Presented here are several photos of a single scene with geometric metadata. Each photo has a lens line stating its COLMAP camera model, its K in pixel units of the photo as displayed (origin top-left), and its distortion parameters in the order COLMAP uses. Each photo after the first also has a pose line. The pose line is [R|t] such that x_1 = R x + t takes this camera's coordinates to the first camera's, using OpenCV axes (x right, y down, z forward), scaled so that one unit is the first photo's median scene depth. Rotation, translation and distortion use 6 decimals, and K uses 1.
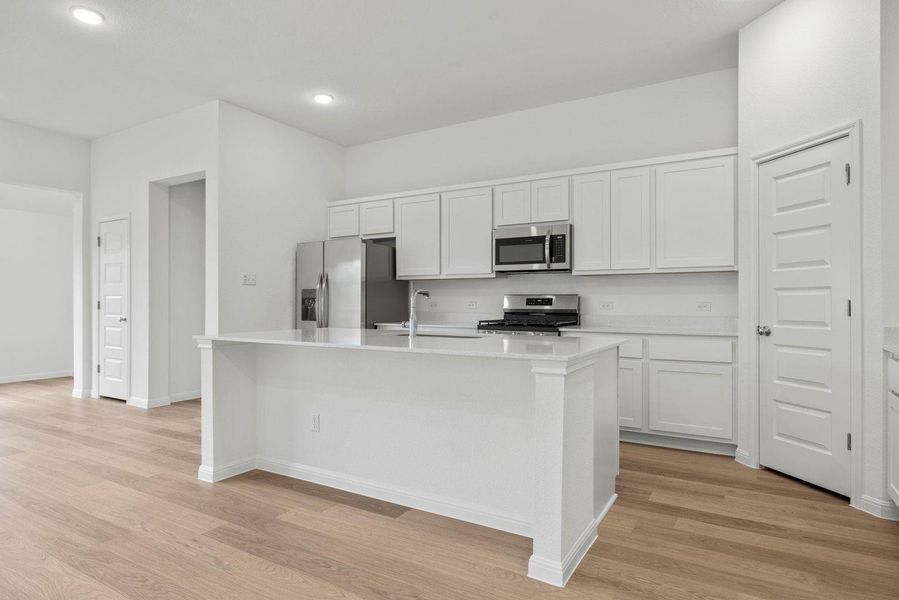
lens RADIAL K [[502.4, 0, 447.3], [0, 502.4, 298.1], [0, 0, 1]] dist [0.011045, -0.000511]
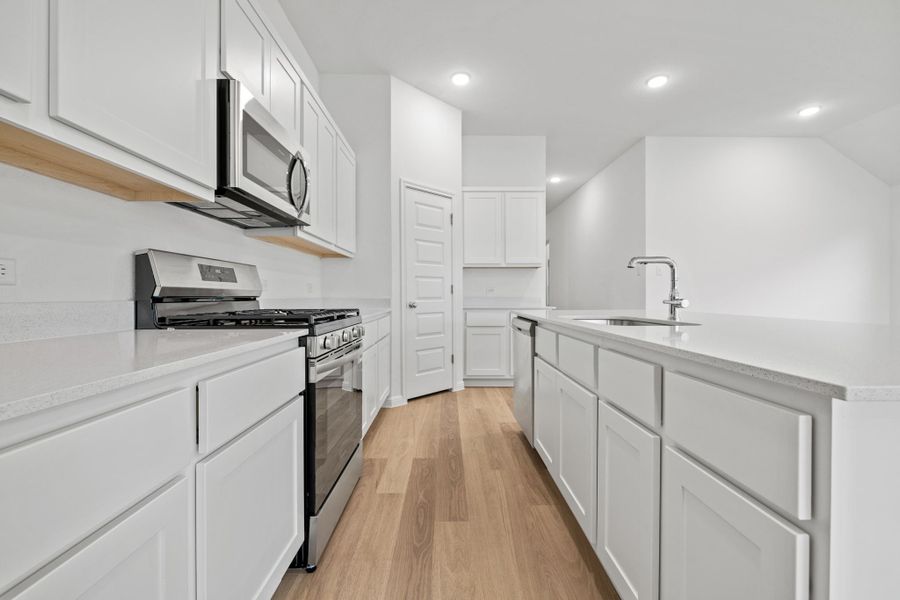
lens RADIAL K [[376.6, 0, 449.8], [0, 376.6, 295.7], [0, 0, 1]] dist [0.000717, -0.000466]
pose [[-0.519738, 0.004185, 0.854315, -0.250552], [0.001211, 0.999991, -0.004162, 0.031322], [-0.854325, -0.001129, -0.519738, 1.058520]]
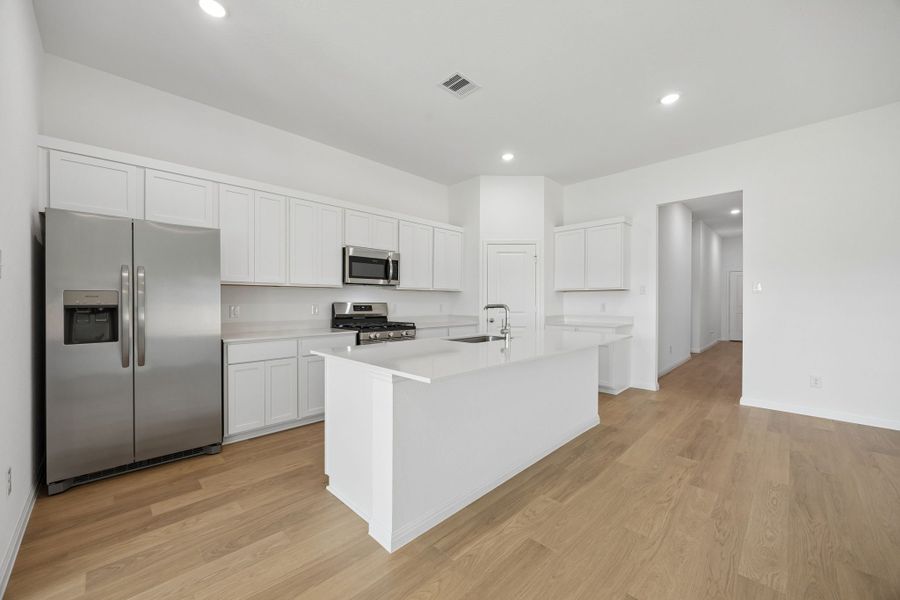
lens RADIAL K [[344.9, 0, 446.1], [0, 344.9, 306.4], [0, 0, 1]] dist [0.002759, -0.000254]
pose [[0.243110, -0.007525, 0.969970, -0.652587], [0.000503, 0.999971, 0.007631, -0.004554], [-0.969999, -0.001368, 0.243106, 0.613081]]
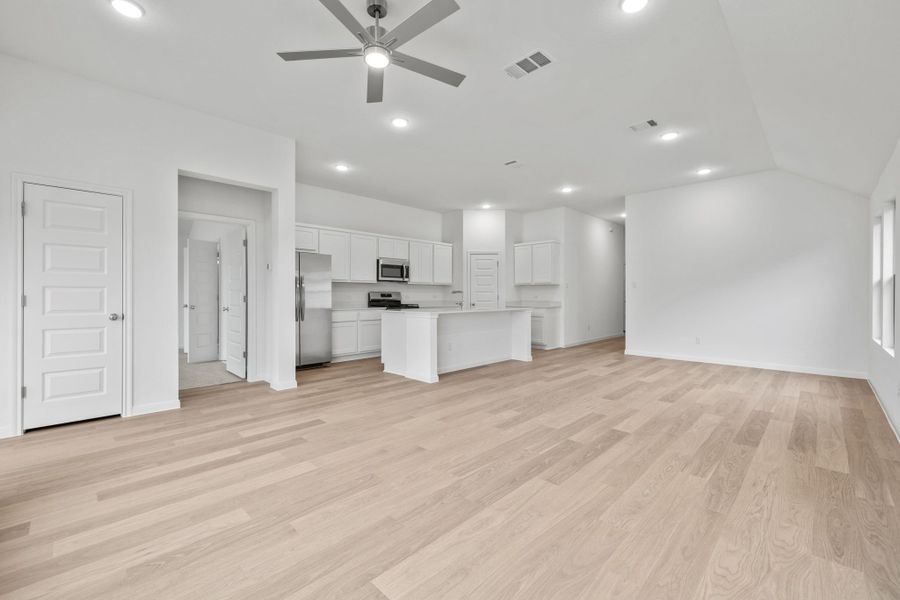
lens RADIAL K [[376.6, 0, 448.7], [0, 376.6, 296.2], [0, 0, 1]] dist [0.000717, -0.000466]
pose [[0.238055, 0.001095, 0.971251, -1.340646], [-0.003461, 0.999994, -0.000279, 0.010241], [-0.971246, -0.003295, 0.238057, 0.402815]]
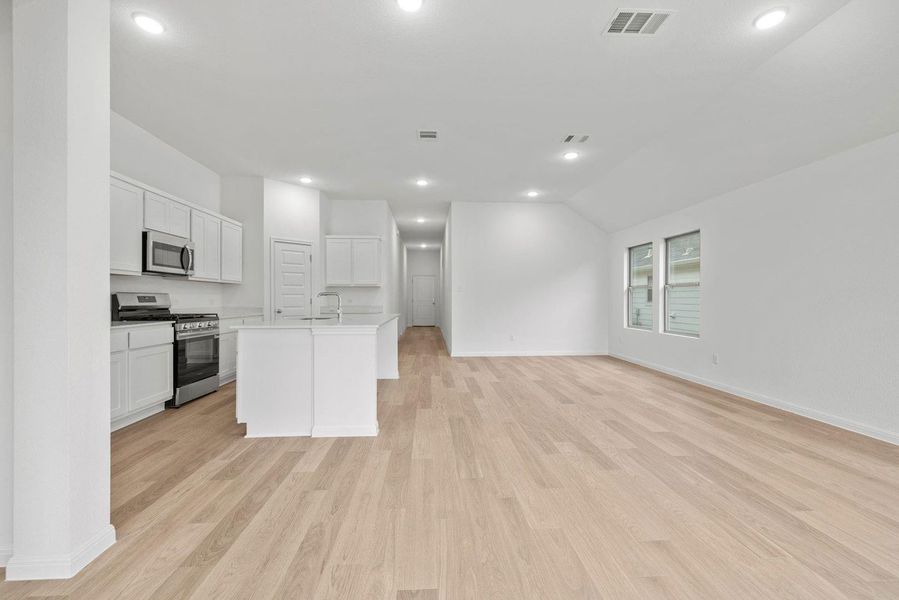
lens RADIAL K [[376.2, 0, 449.2], [0, 376.2, 299.6], [0, 0, 1]] dist [0.000717, -0.000466]
pose [[-0.559269, 0.002215, 0.828983, -0.967869], [-0.000472, 0.999995, -0.002990, 0.010976], [-0.828986, -0.002063, -0.559265, 0.963613]]
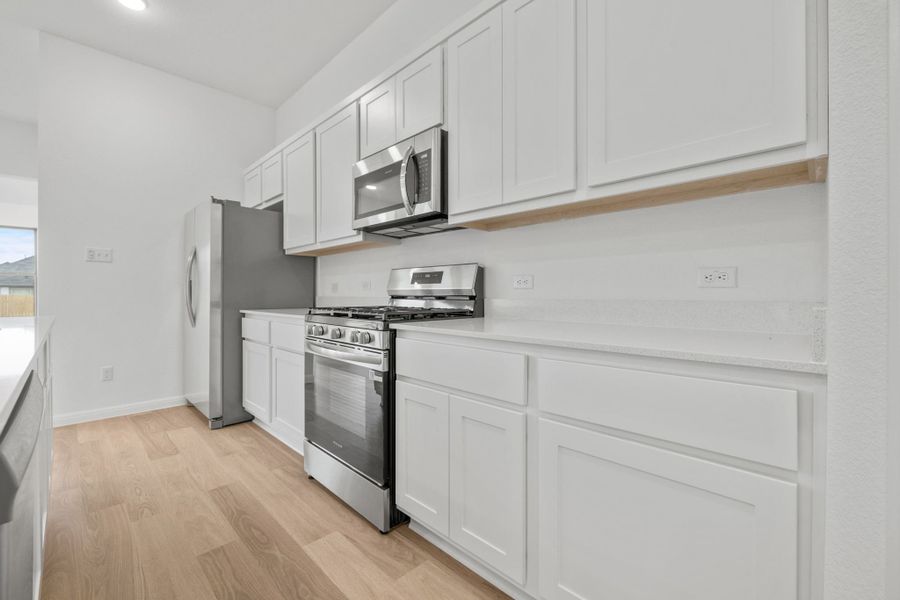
lens RADIAL K [[376.6, 0, 448.9], [0, 376.6, 295.1], [0, 0, 1]] dist [0.000717, -0.000466]
pose [[0.970094, 0.001412, -0.242726, 0.339047], [-0.000713, 0.999995, 0.002969, 0.028424], [0.242729, -0.002707, 0.970090, 0.594841]]
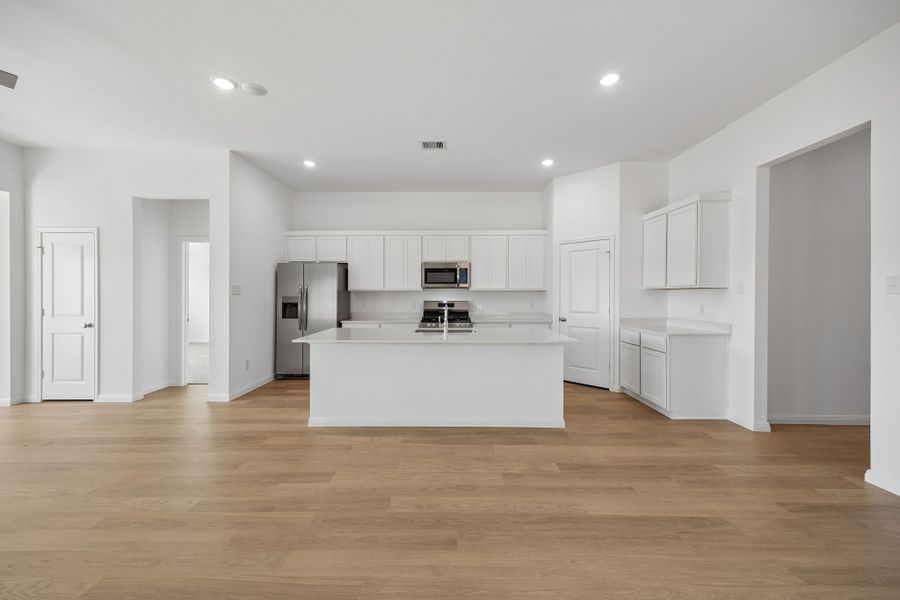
lens RADIAL K [[344.9, 0, 449.2], [0, 344.9, 302.8], [0, 0, 1]] dist [0.002759, -0.000254]
pose [[0.858560, -0.008113, 0.512648, -0.438833], [-0.003158, 0.999772, 0.021112, -0.027258], [-0.512703, -0.019745, 0.858339, -0.026744]]
